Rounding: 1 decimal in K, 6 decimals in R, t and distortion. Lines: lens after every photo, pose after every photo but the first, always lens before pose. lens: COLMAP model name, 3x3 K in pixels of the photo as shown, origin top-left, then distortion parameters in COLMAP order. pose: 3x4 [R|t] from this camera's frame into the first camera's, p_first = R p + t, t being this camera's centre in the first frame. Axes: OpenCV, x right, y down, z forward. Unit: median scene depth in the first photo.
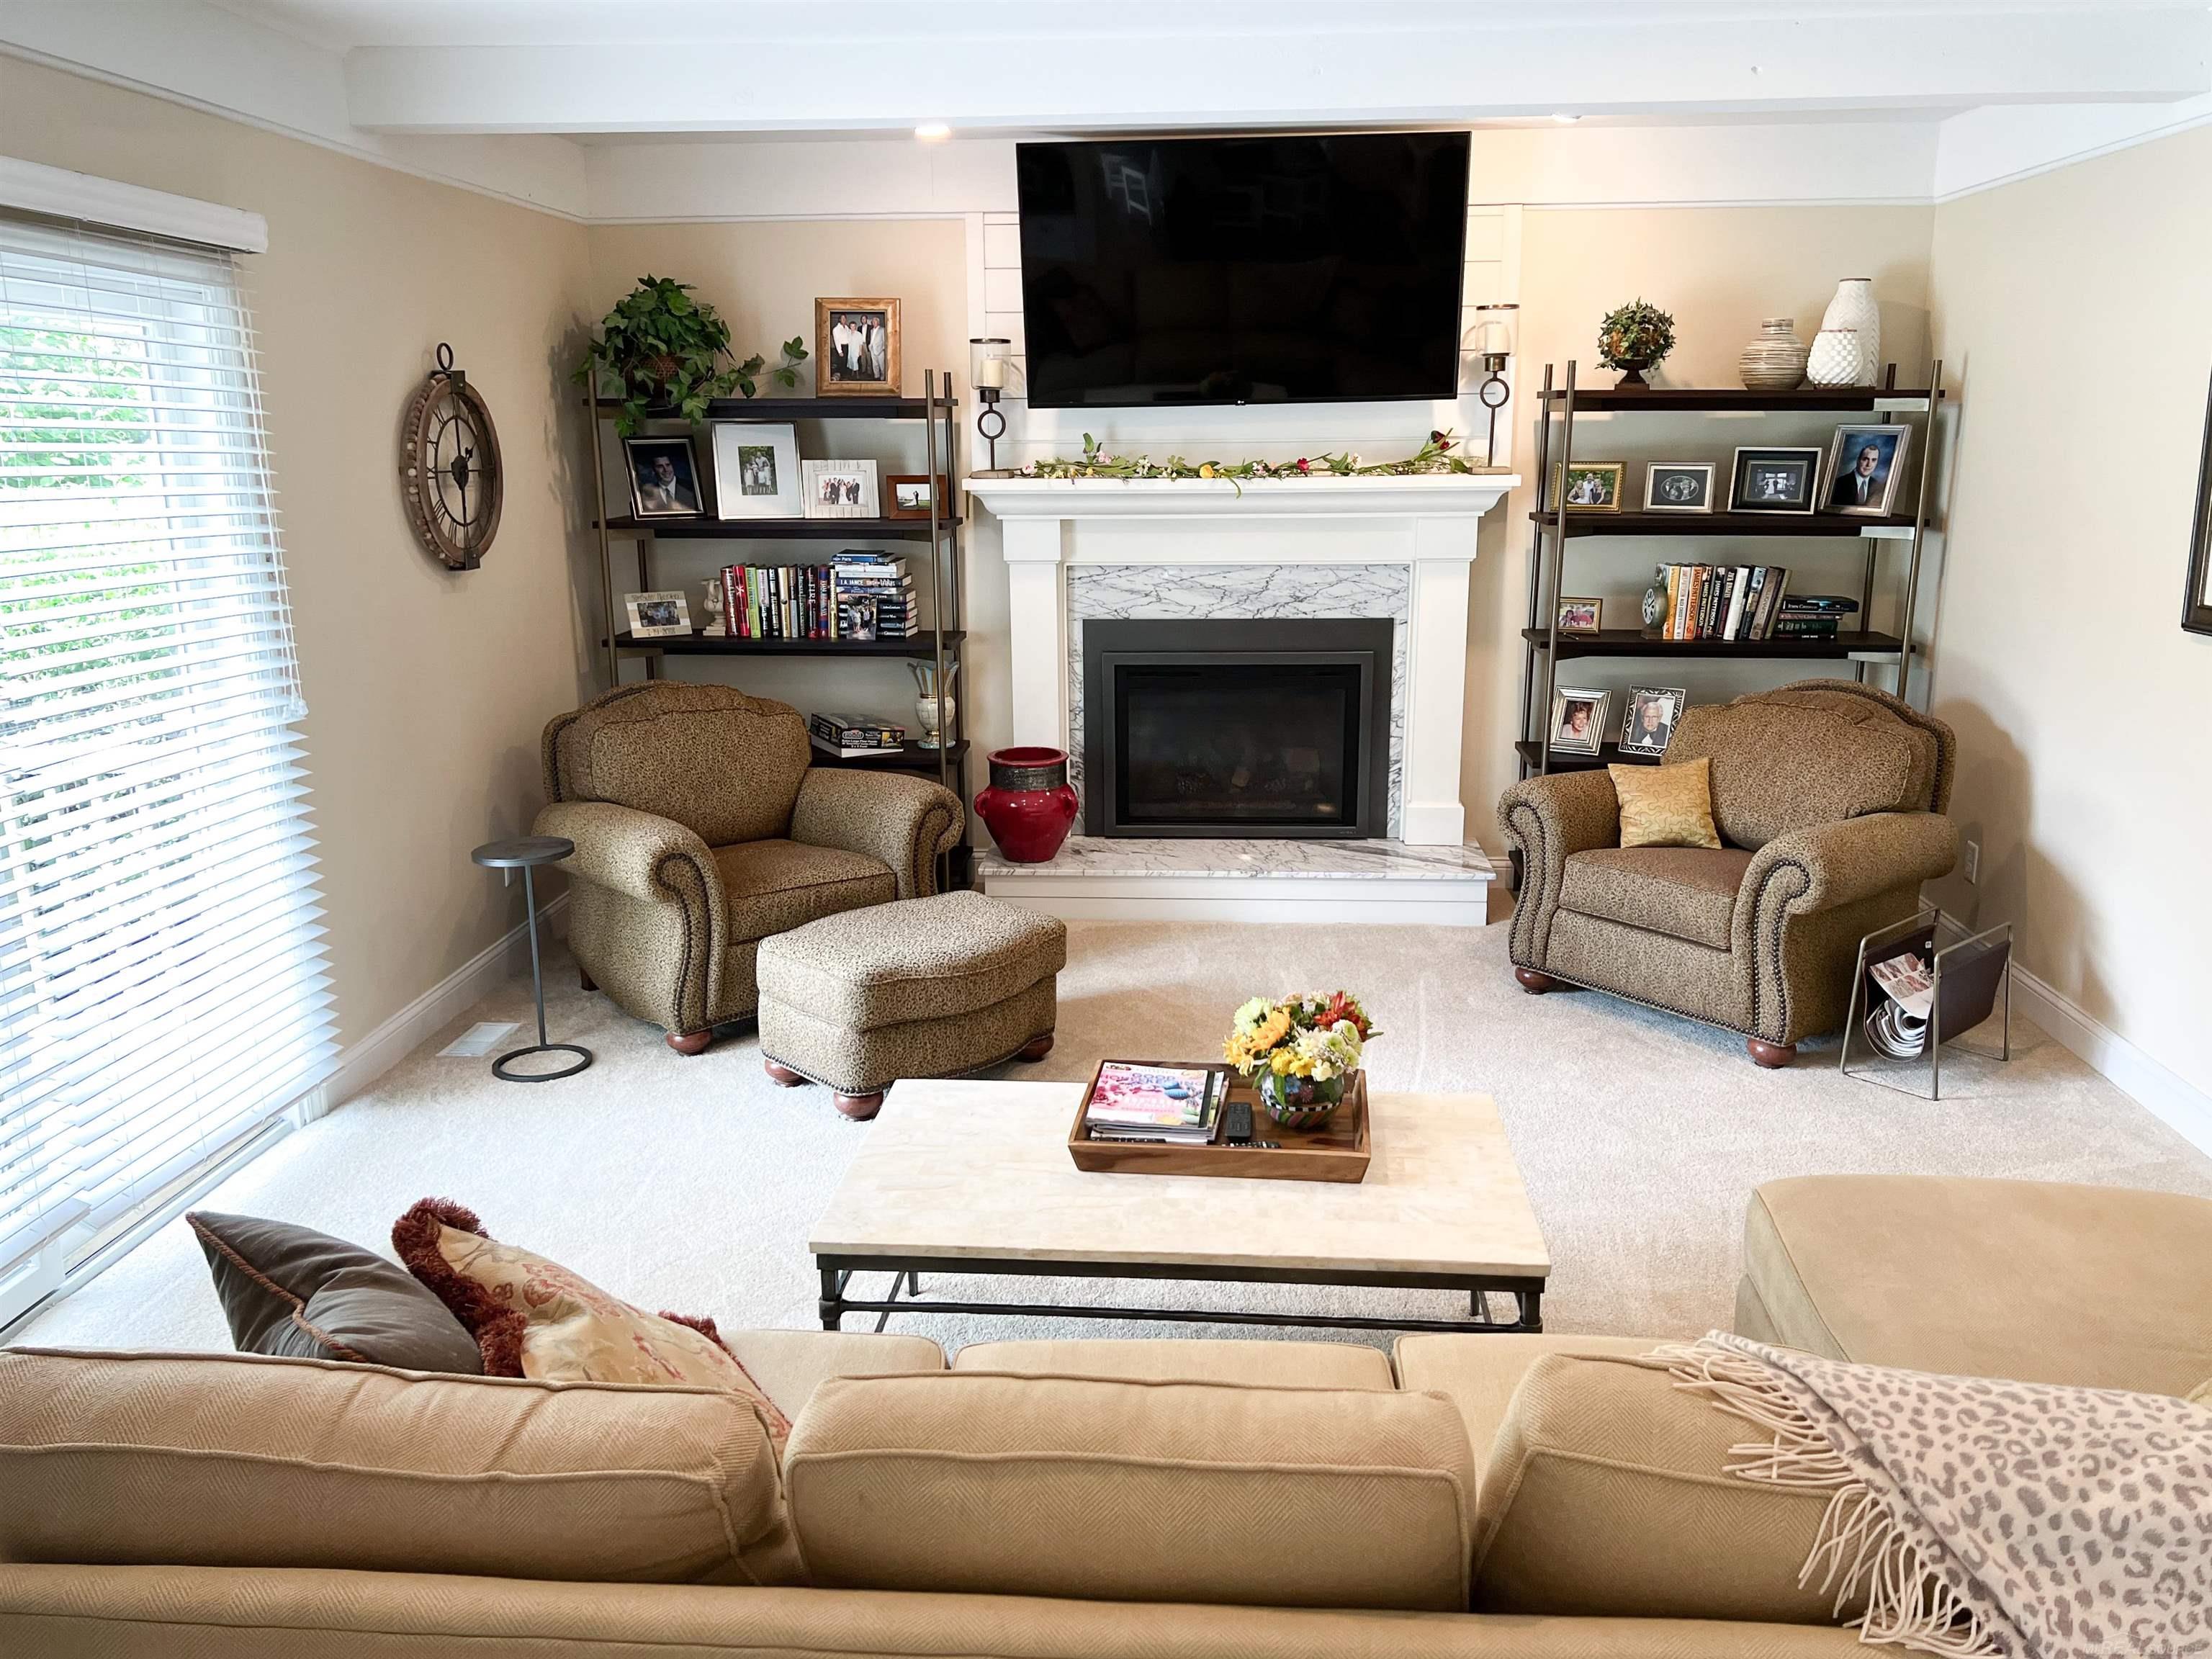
lens RADIAL K [[1691.8, 0, 1107.5], [0, 1691.8, 831.3], [0, 0, 1]] dist [0.062810, -0.041895]
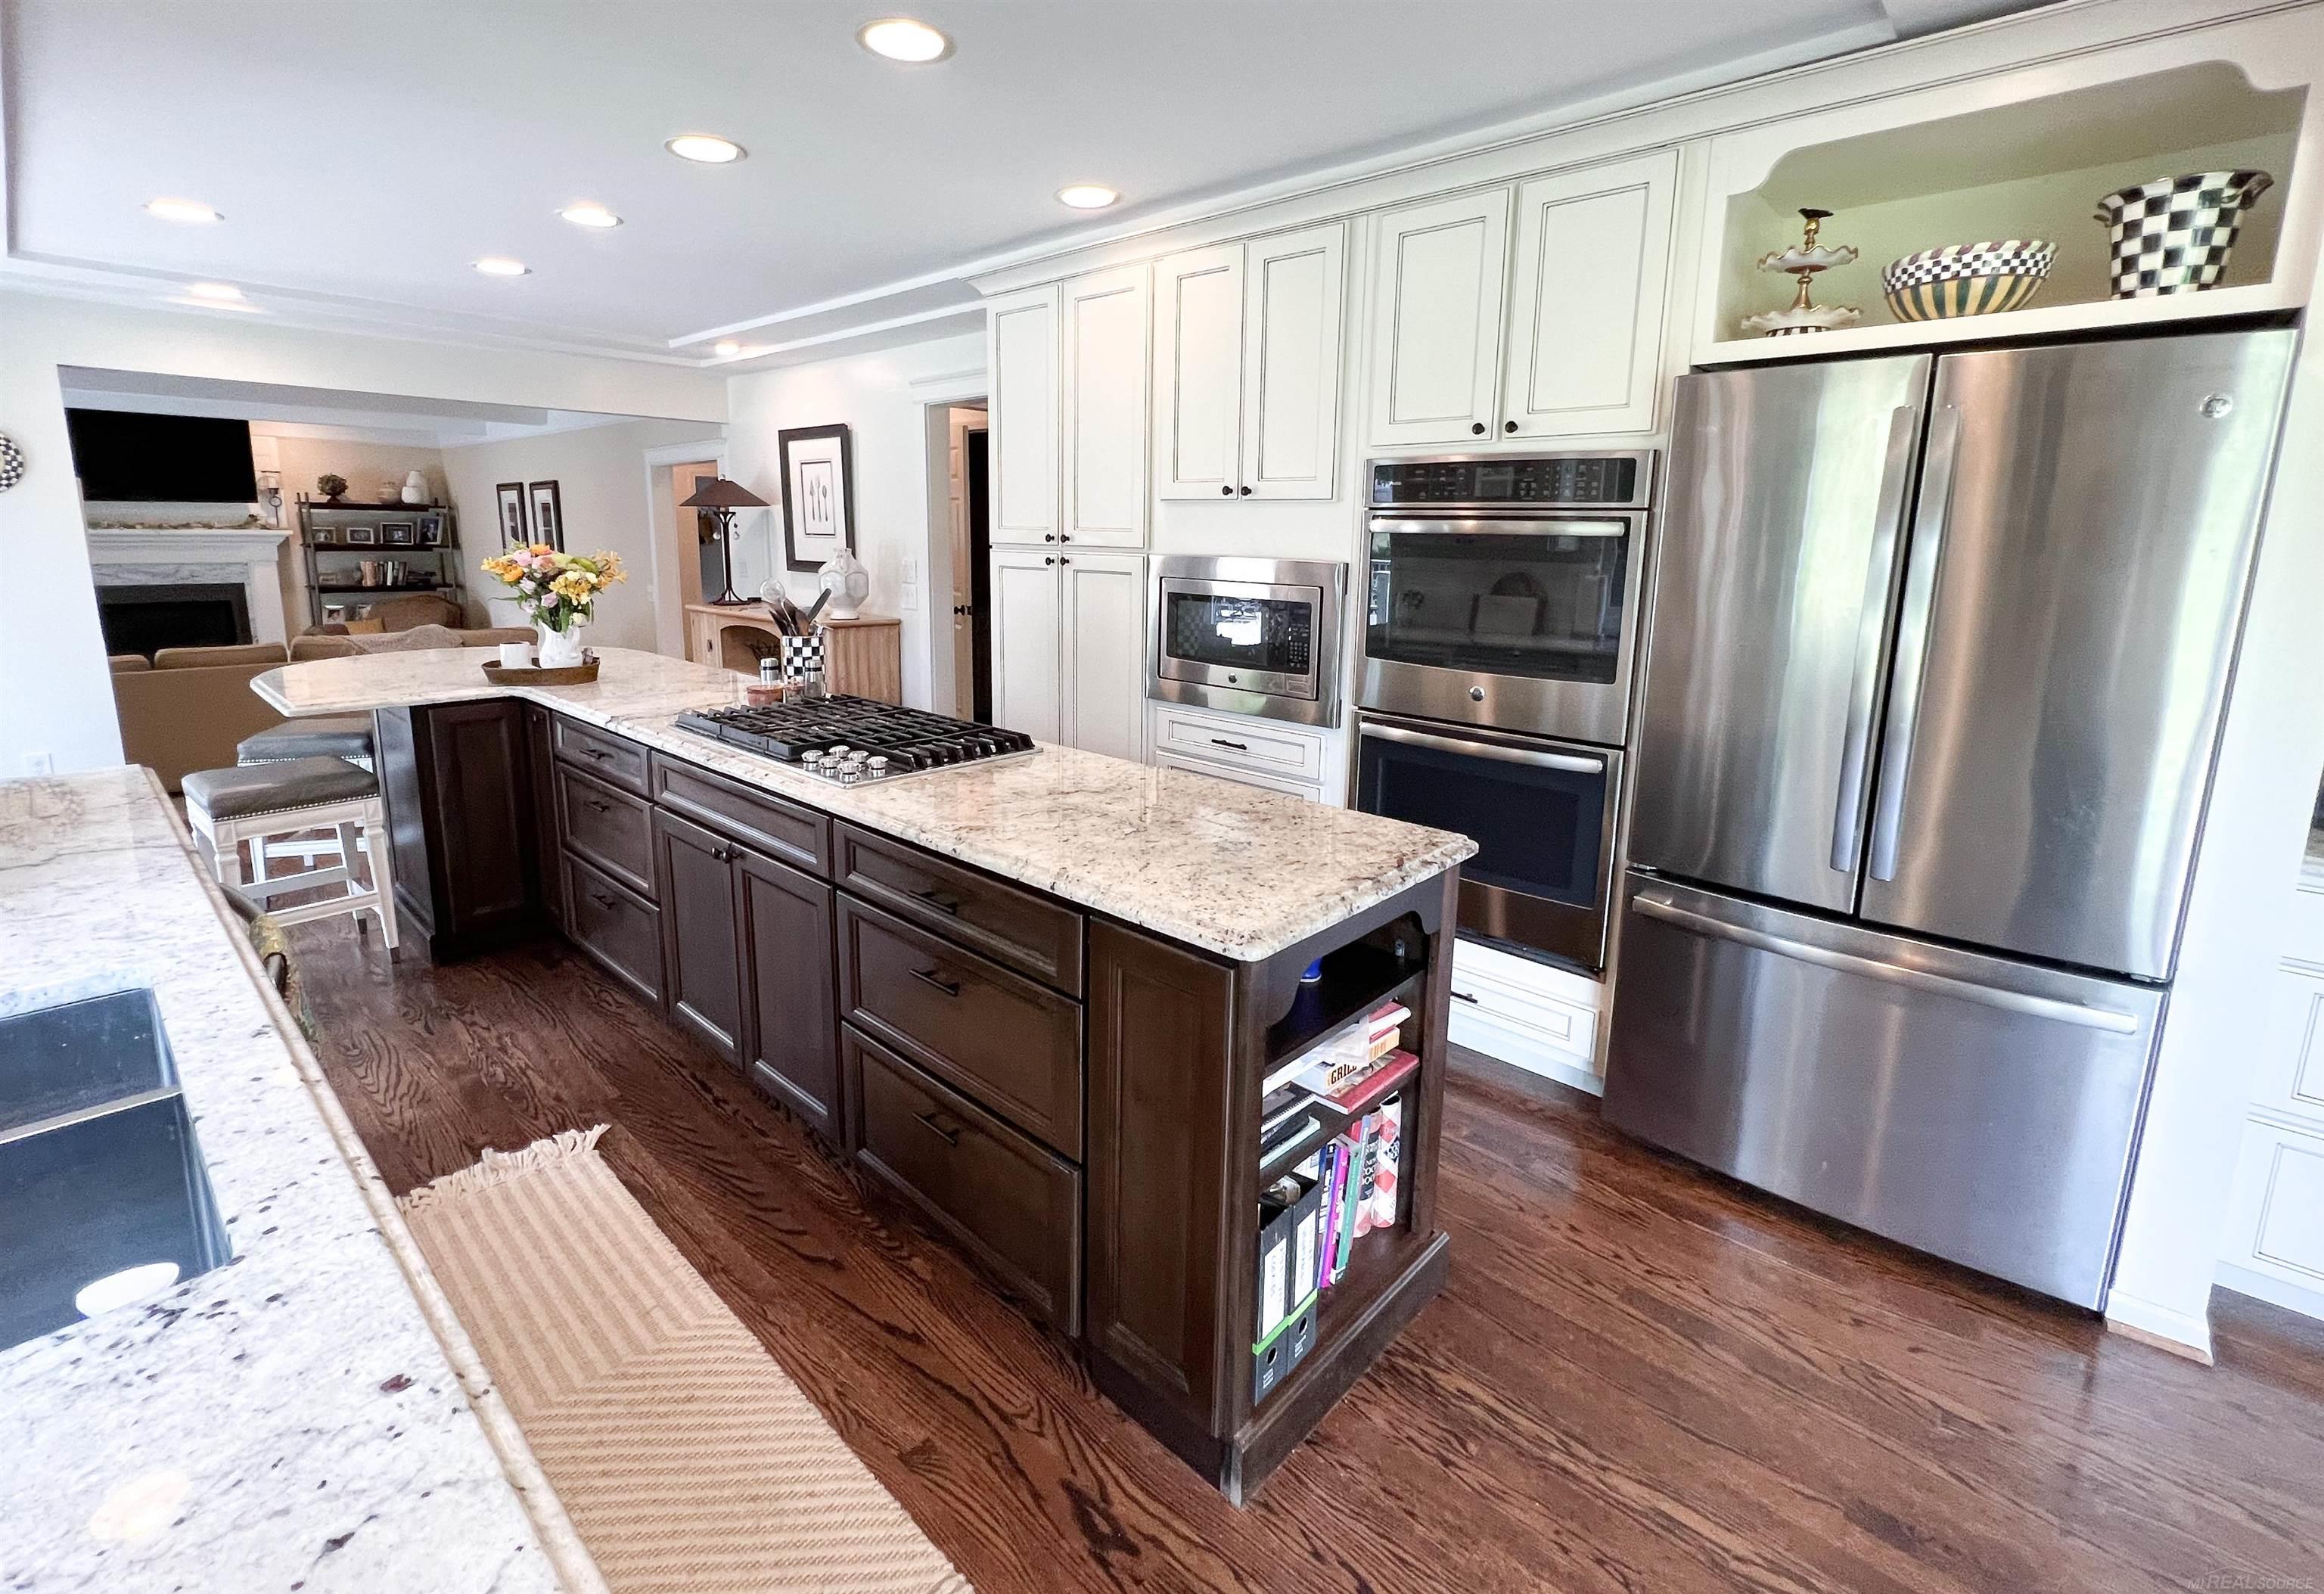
lens RADIAL K [[1021.0, 0, 1138.7], [0, 1021.0, 712.6], [0, 0, 1]] dist [0.000363, -0.000105]
pose [[0.636221, -0.119606, 0.762179, -0.191234], [0.164572, 0.986212, 0.017388, 0.289581], [-0.753750, 0.114371, 0.647133, -1.115474]]
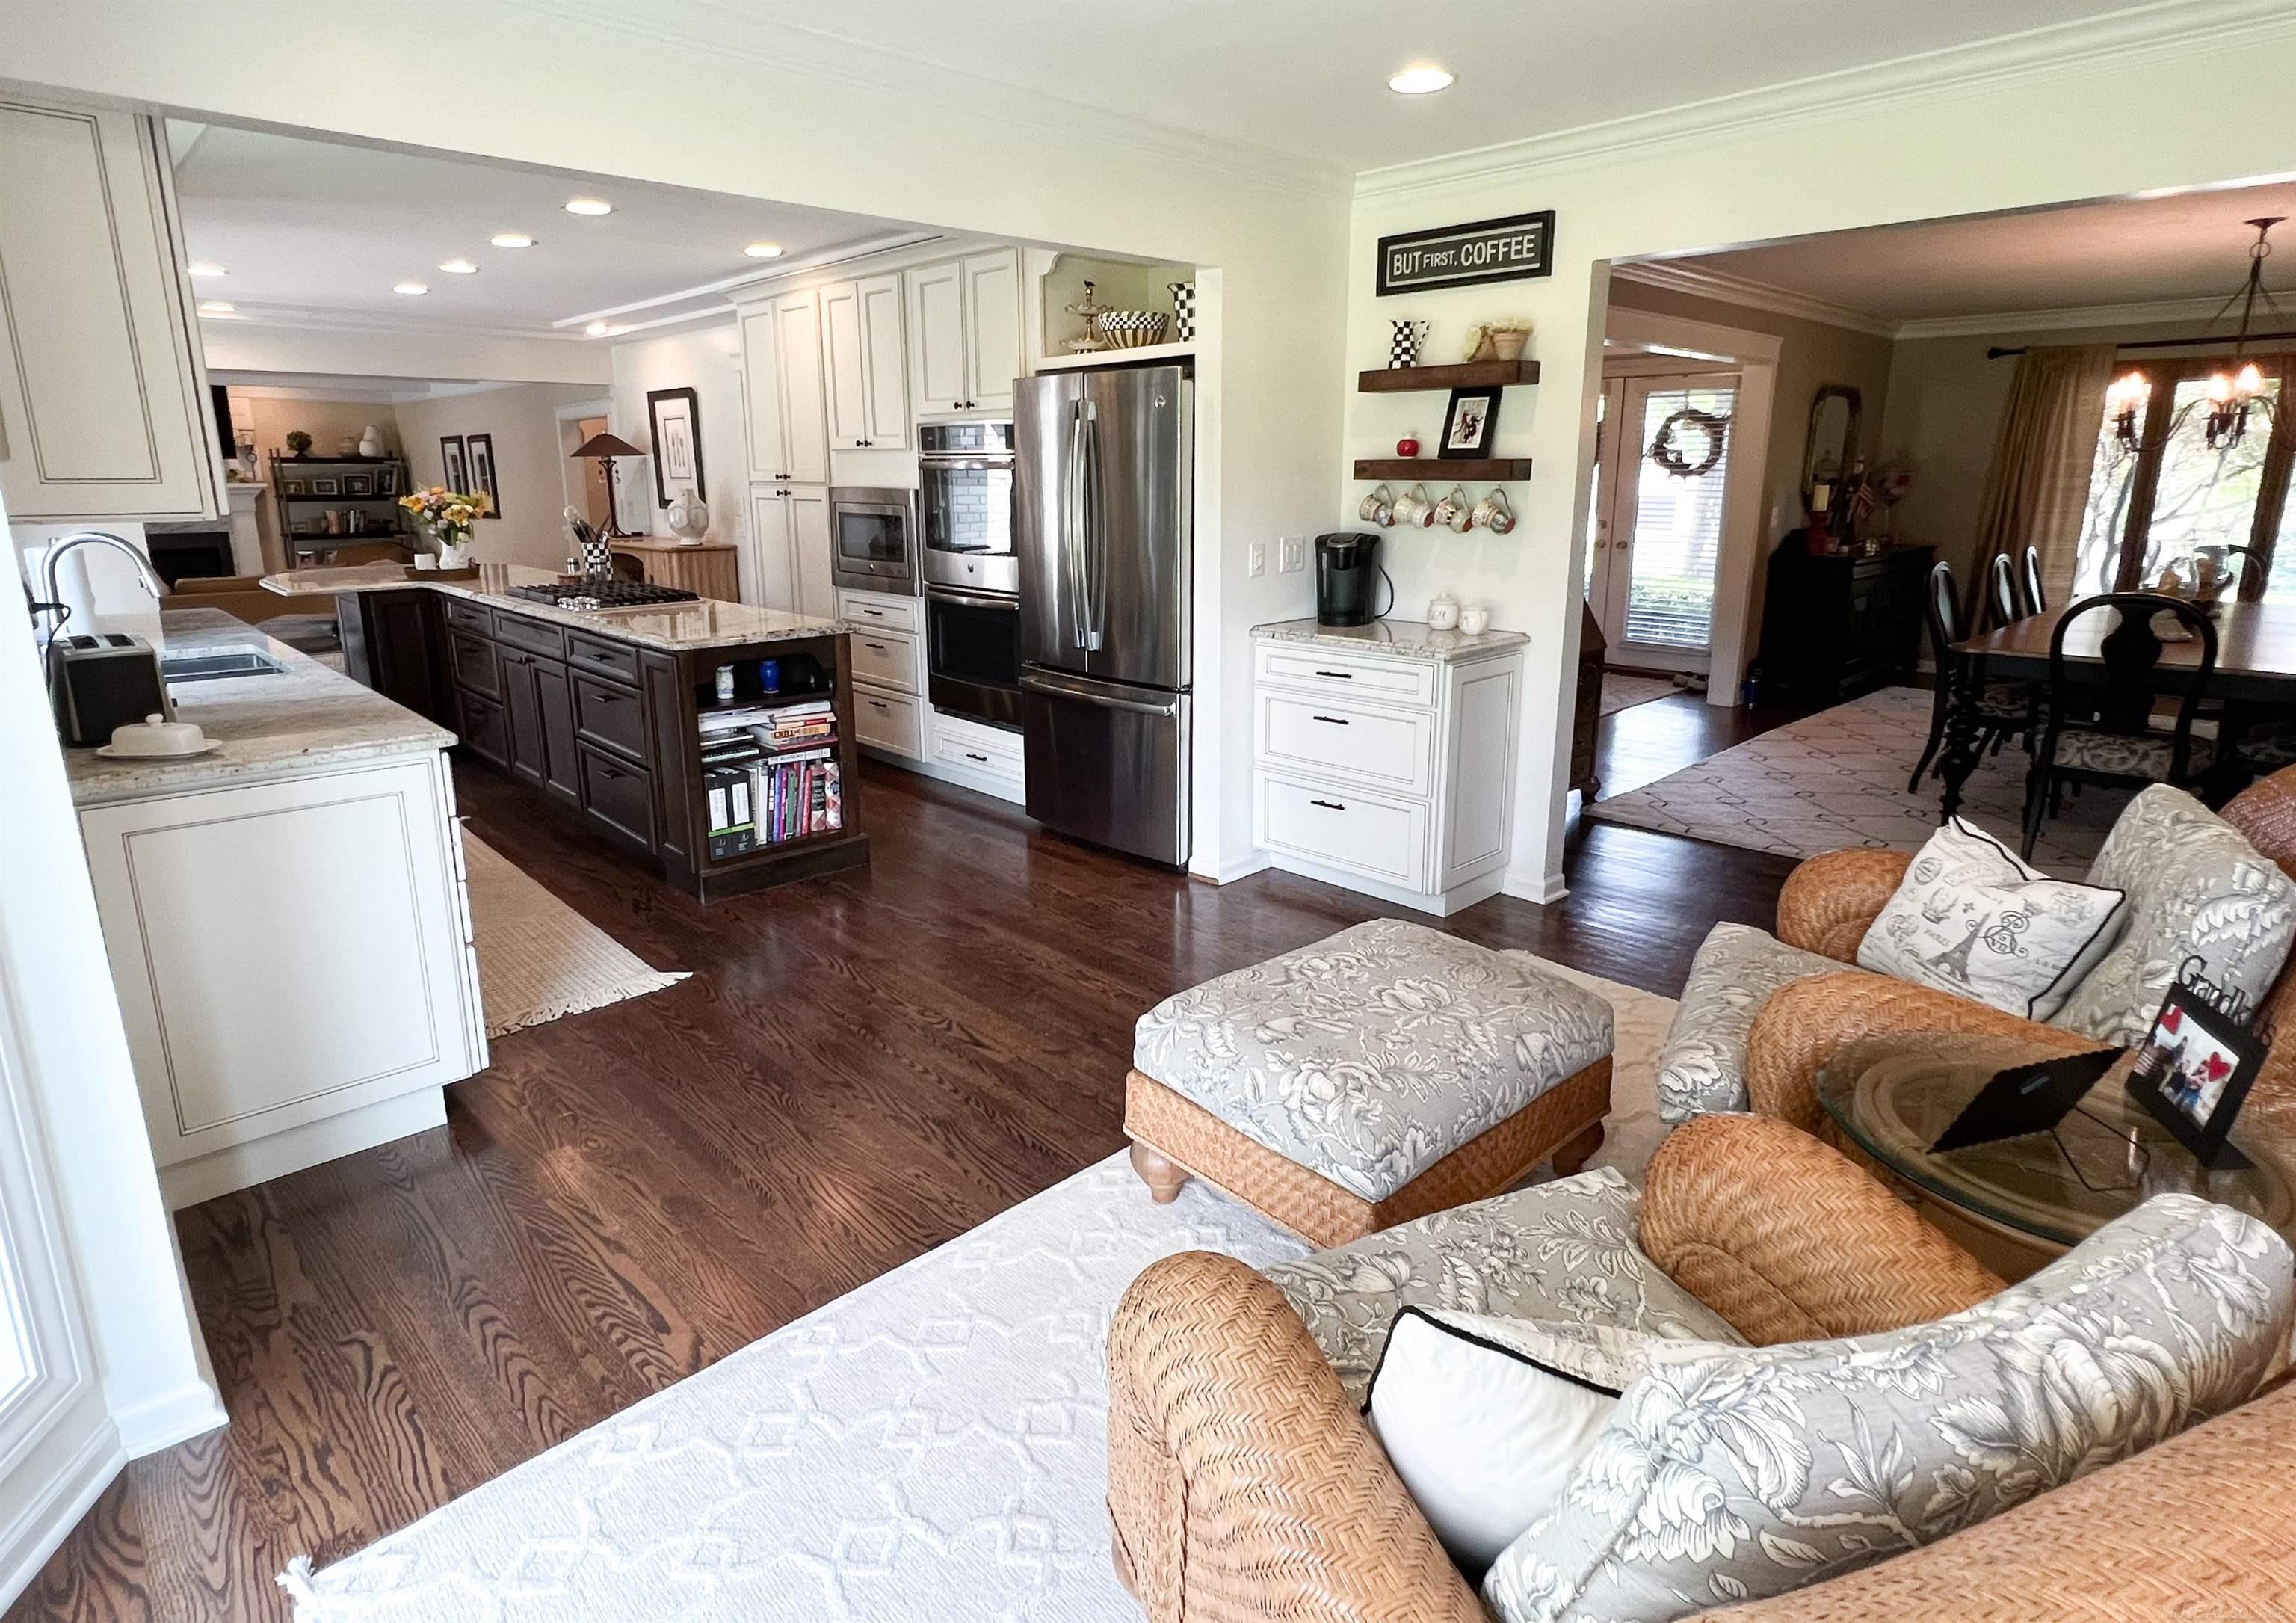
lens RADIAL K [[1210.1, 0, 1127.3], [0, 1210.1, 755.8], [0, 0, 1]] dist [-0.003554, -0.000262]
pose [[0.688184, -0.163082, 0.706971, -0.334873], [0.170331, 0.983493, 0.061064, 0.431656], [-0.705259, 0.078395, 0.704602, -1.698269]]
